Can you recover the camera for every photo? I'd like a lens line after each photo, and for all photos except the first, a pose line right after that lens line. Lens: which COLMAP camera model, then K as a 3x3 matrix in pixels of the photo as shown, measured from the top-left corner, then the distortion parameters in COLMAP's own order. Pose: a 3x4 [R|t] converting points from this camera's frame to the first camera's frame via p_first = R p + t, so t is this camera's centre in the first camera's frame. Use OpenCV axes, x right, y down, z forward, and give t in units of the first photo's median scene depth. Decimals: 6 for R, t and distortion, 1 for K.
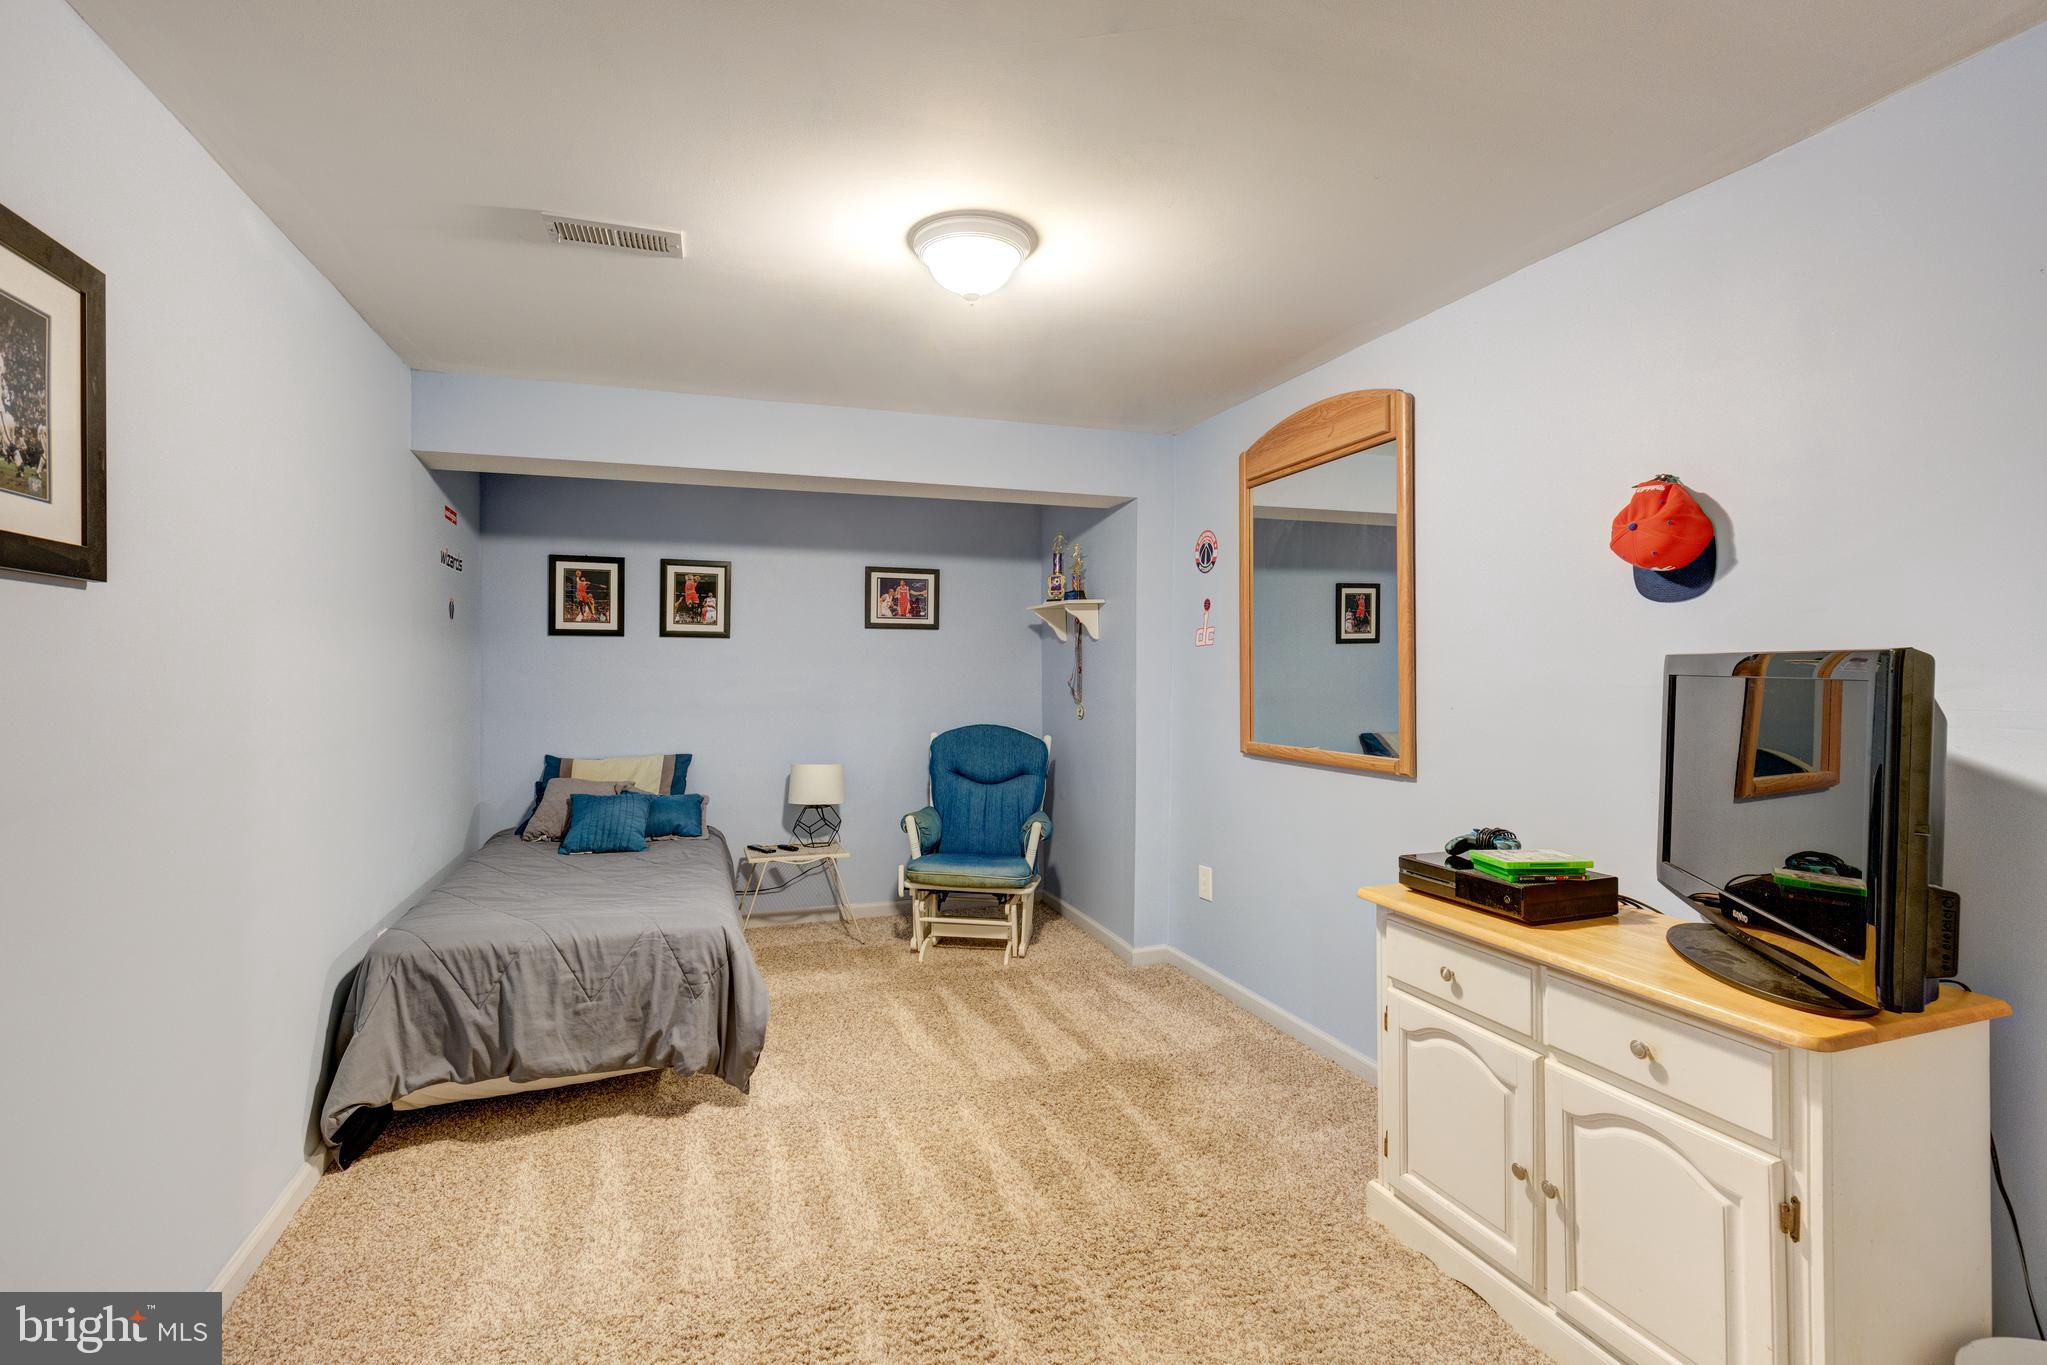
lens RADIAL K [[924.7, 0, 1028.6], [0, 924.7, 669.3], [0, 0, 1]] dist [-0.000802, 0.000045]
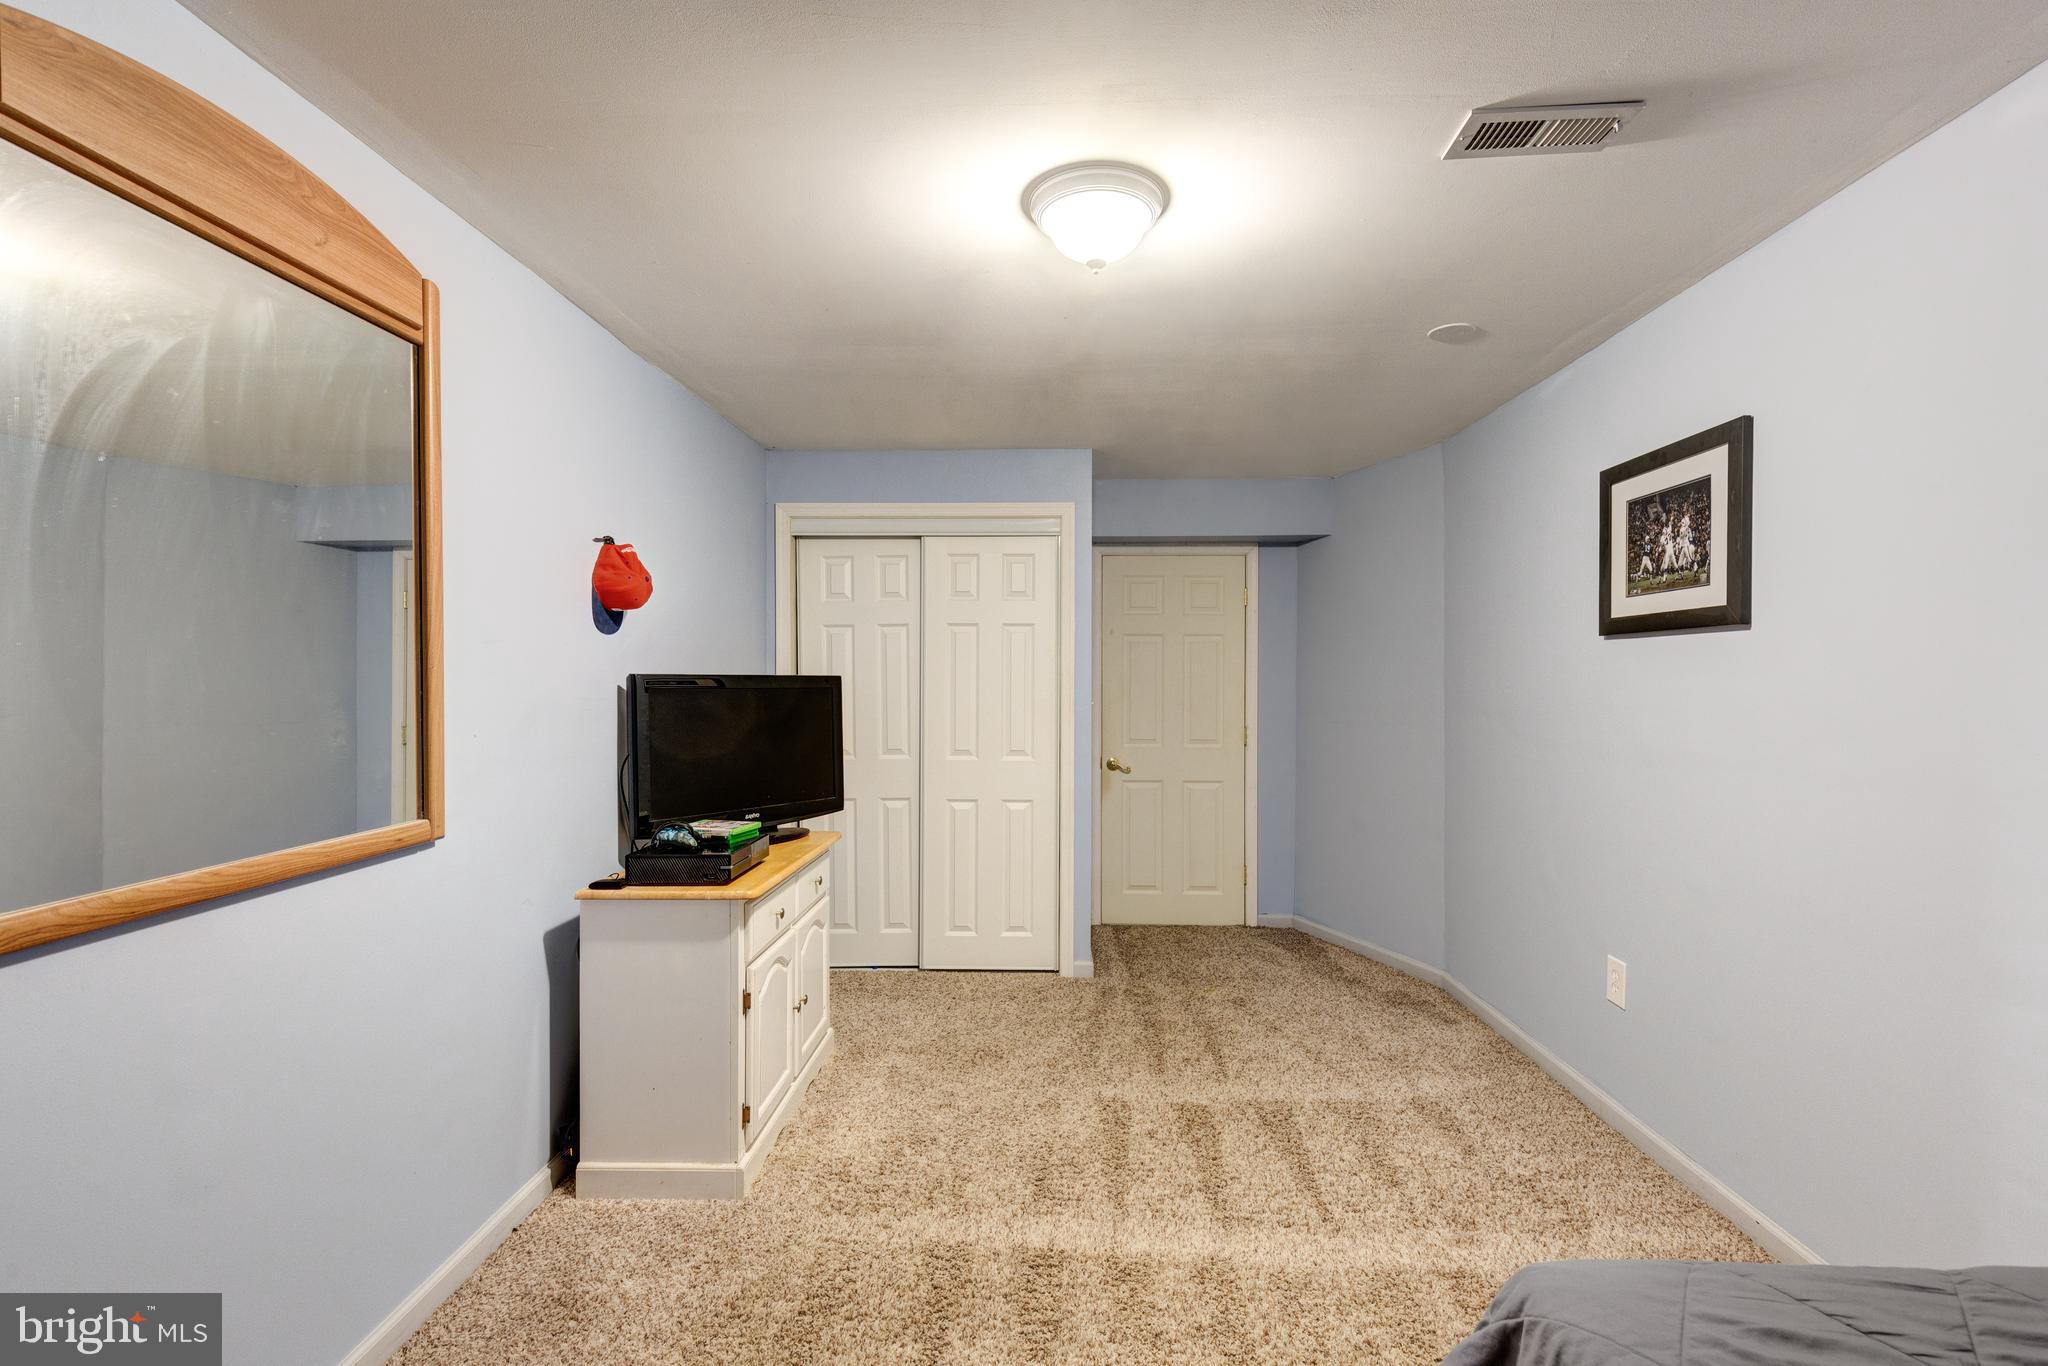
lens RADIAL K [[925.2, 0, 1029.1], [0, 925.2, 669.8], [0, 0, 1]] dist [-0.000802, 0.000045]
pose [[-0.922893, 0.005726, 0.385014, -0.372395], [0.004213, 0.999980, -0.004774, -0.014226], [-0.385034, -0.002783, -0.922898, 2.035728]]
